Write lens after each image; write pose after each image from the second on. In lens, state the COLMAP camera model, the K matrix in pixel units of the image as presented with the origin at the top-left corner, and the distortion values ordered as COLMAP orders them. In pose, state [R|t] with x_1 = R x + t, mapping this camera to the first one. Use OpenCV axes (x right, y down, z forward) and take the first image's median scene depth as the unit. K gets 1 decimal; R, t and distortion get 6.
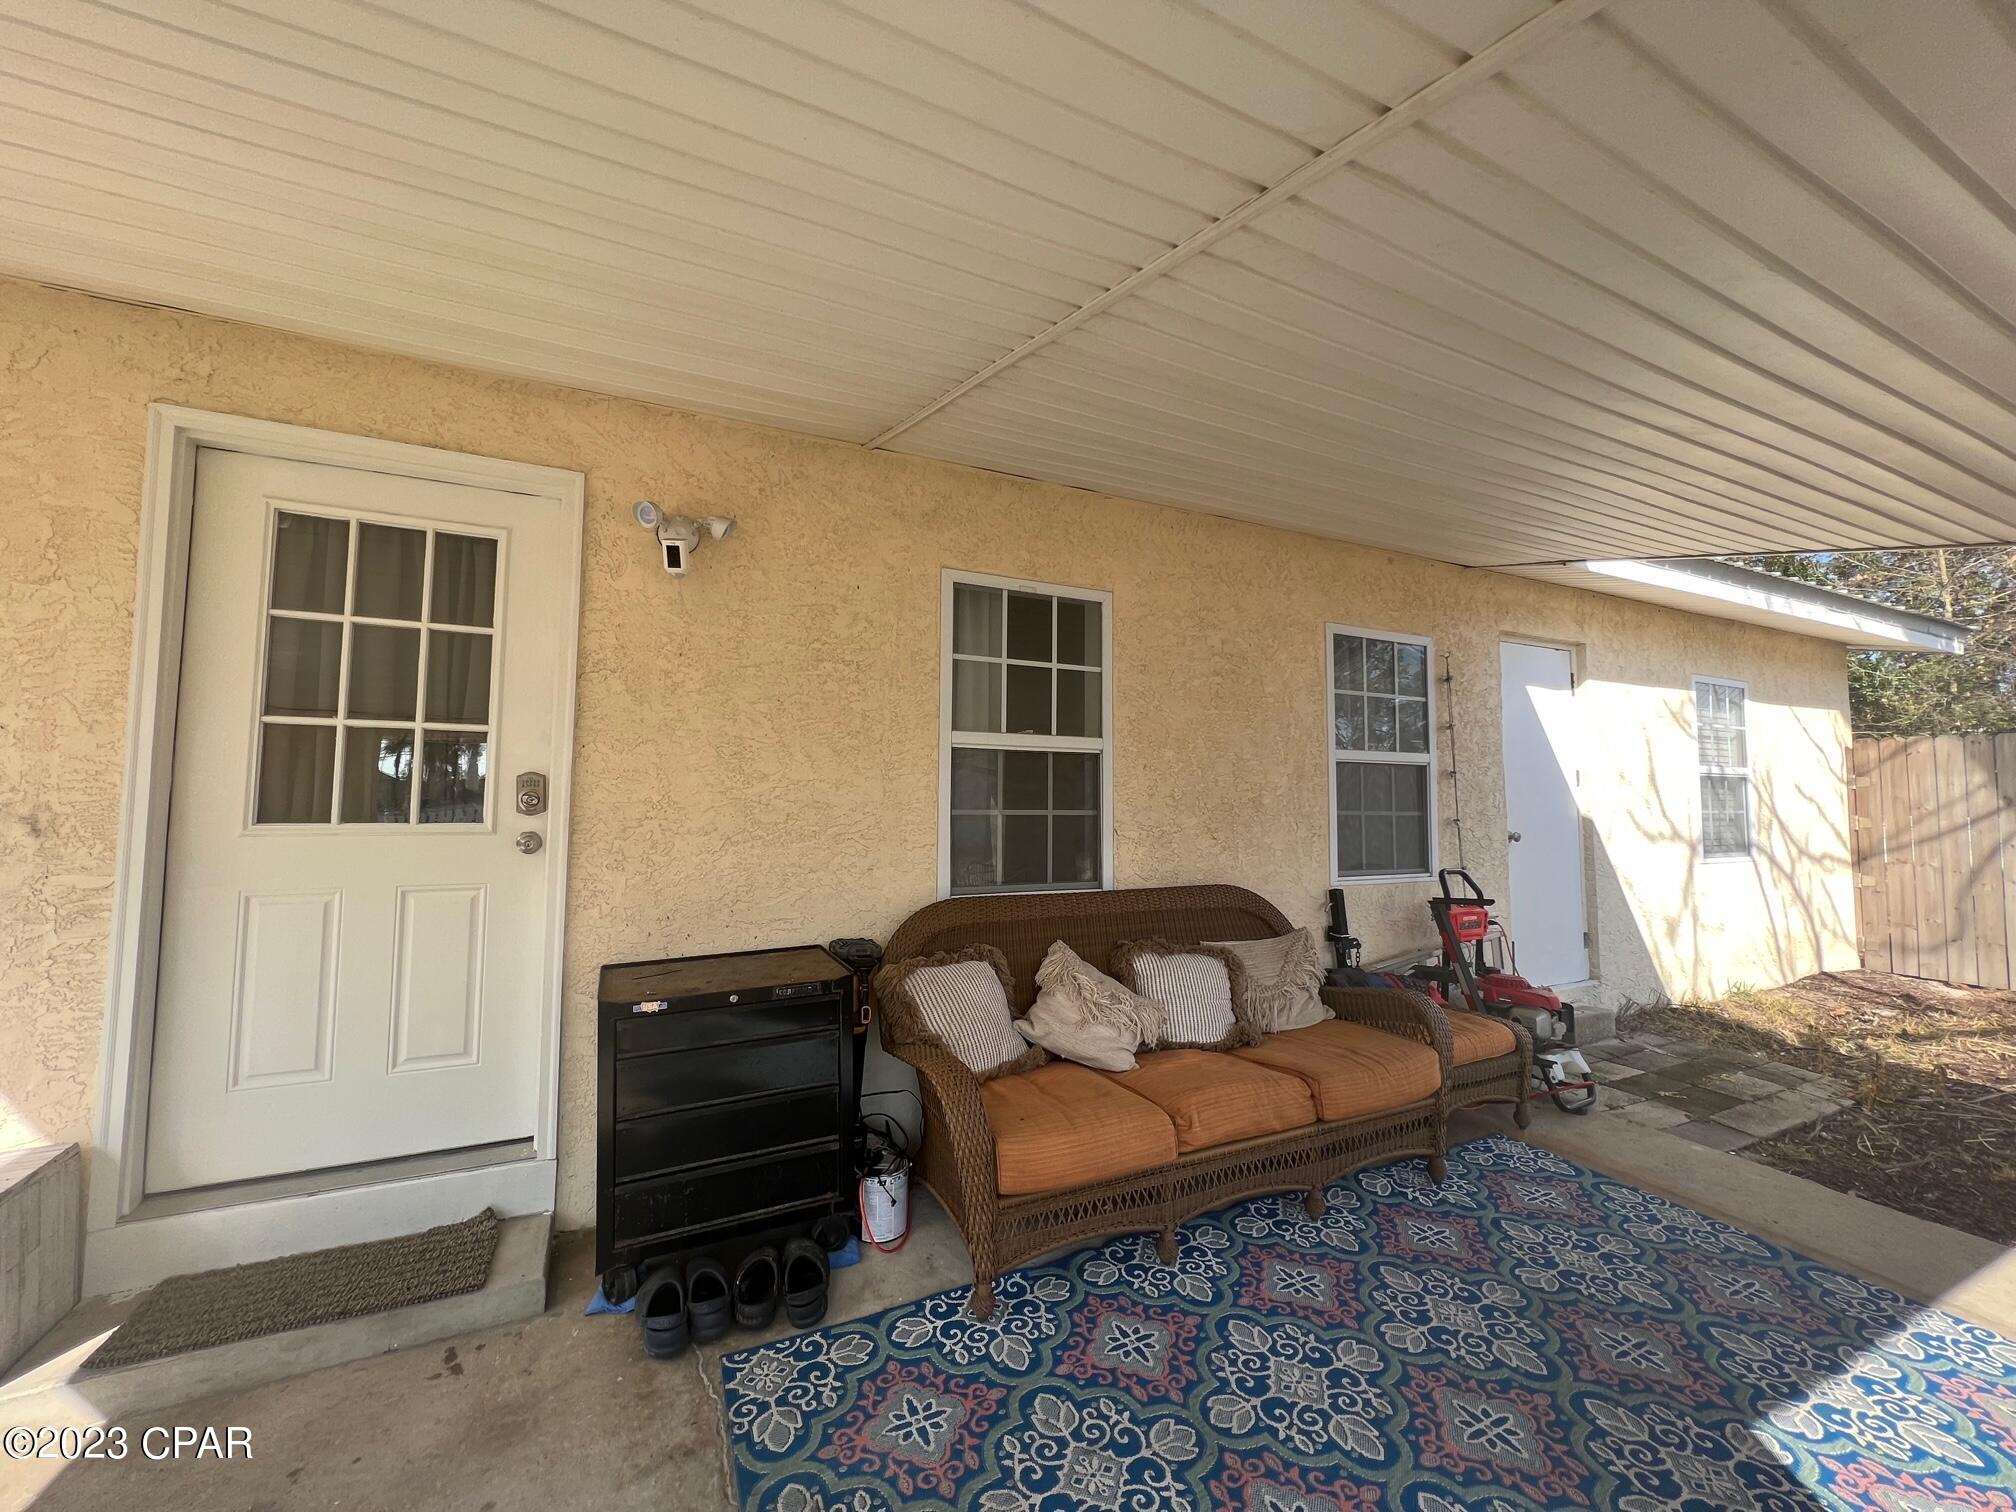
lens RADIAL K [[807.3, 0, 1012.0], [0, 807.3, 755.1], [0, 0, 1]] dist [-0.002060, 0.000366]
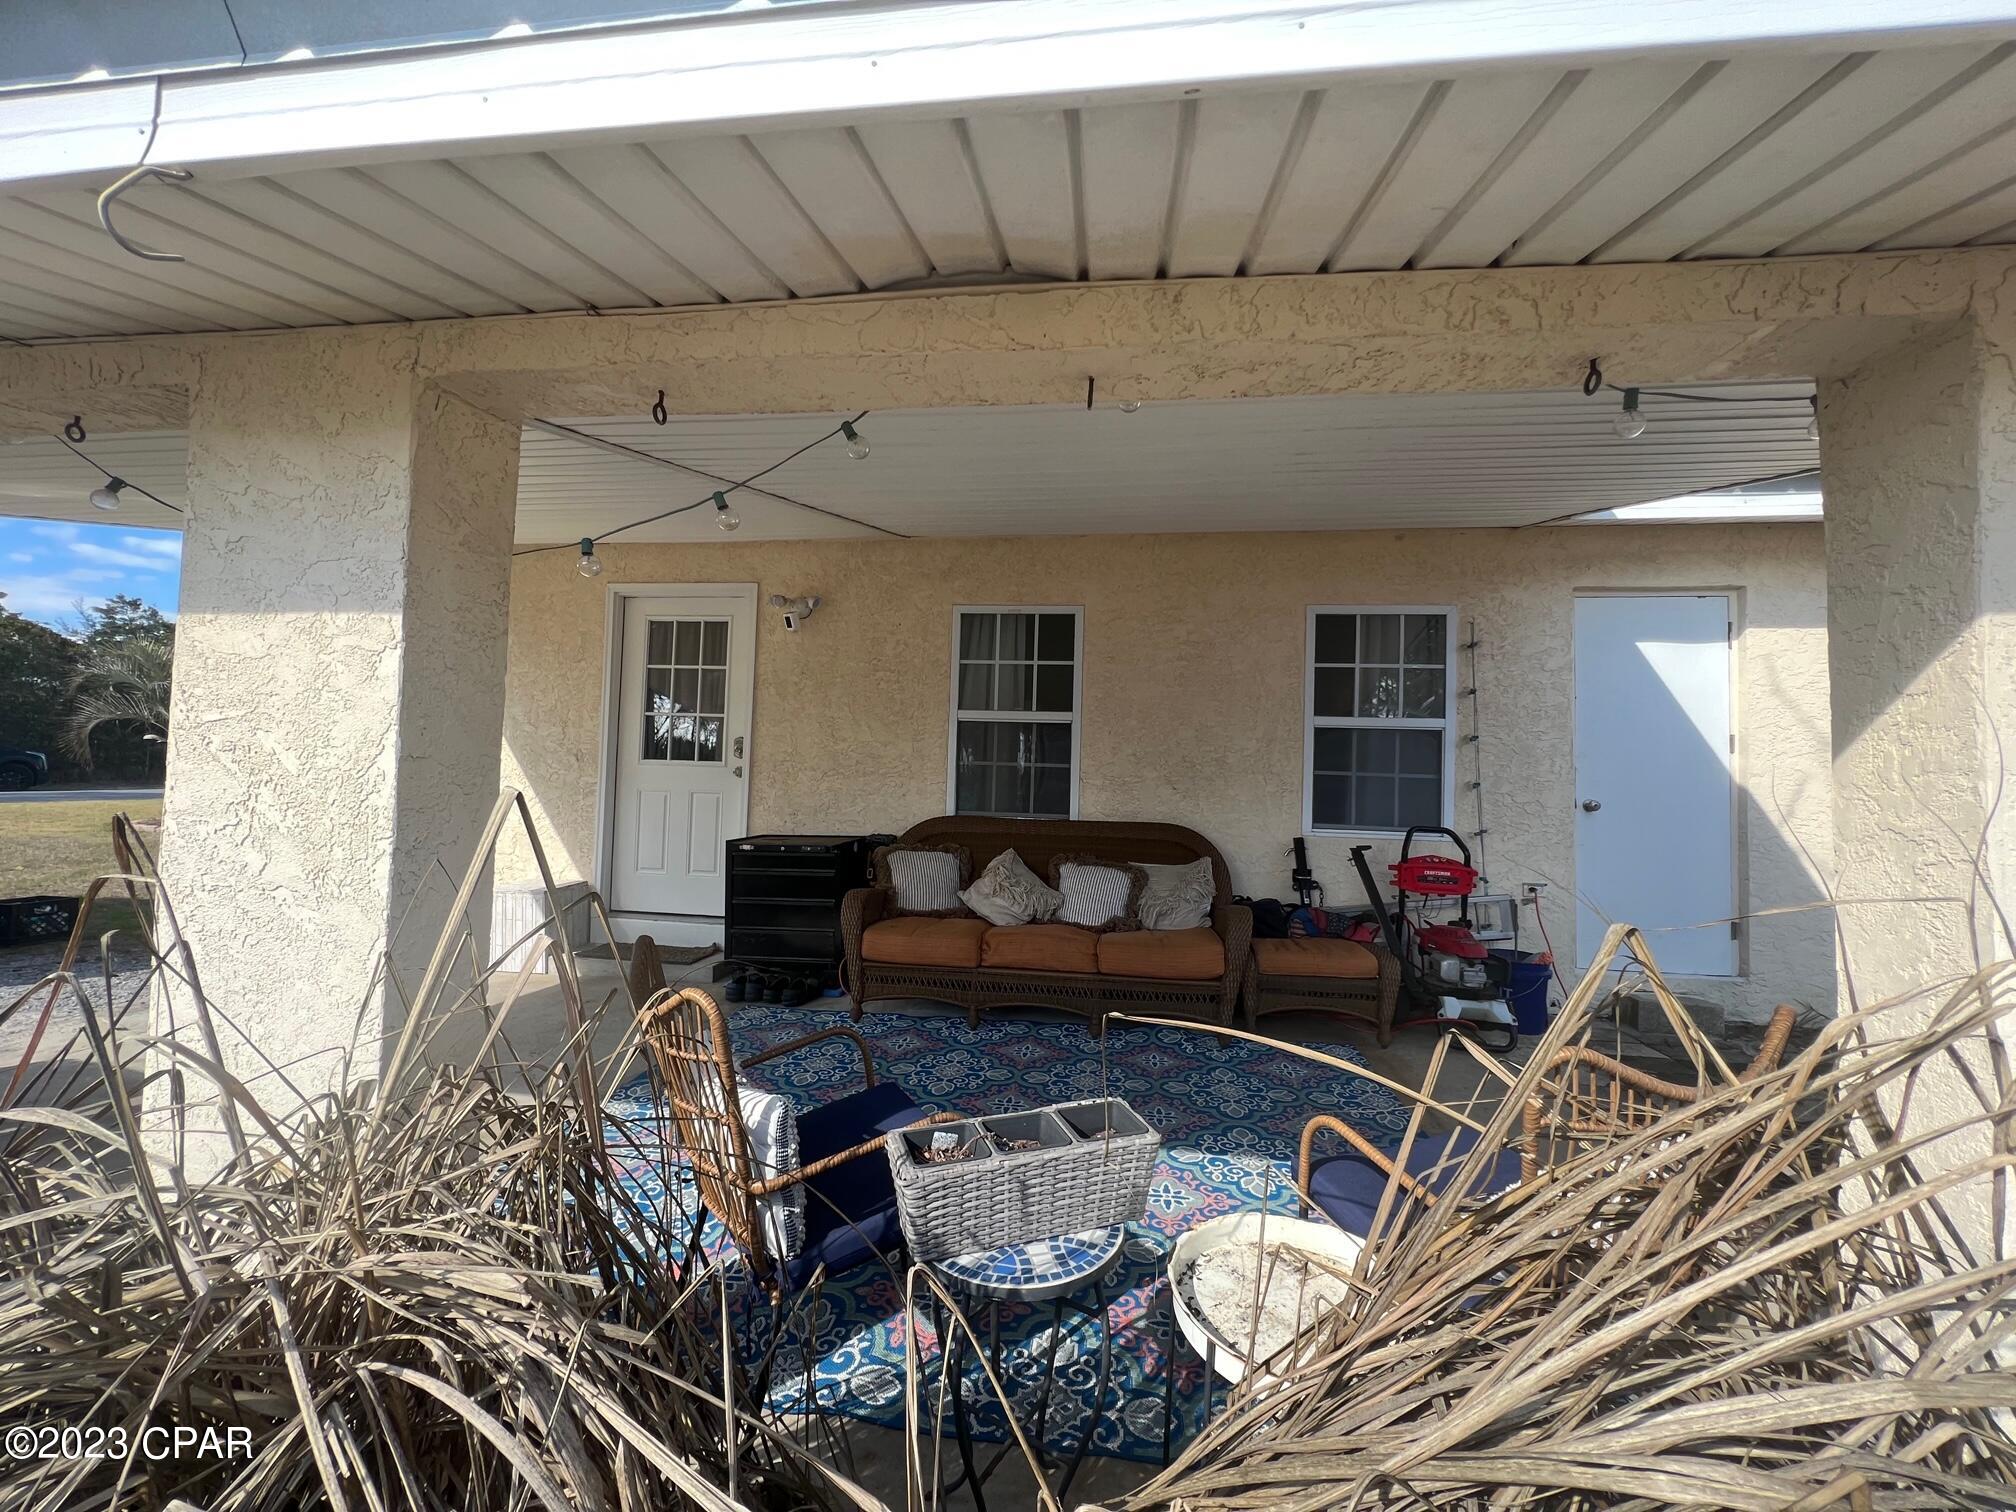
lens RADIAL K [[807.3, 0, 1004.6], [0, 807.3, 751.0], [0, 0, 1]] dist [-0.002060, 0.000366]
pose [[0.830573, 0.001449, -0.556908, 0.802798], [0.008877, 0.999835, 0.015839, 0.023034], [0.556839, -0.018099, 0.830423, -0.224144]]
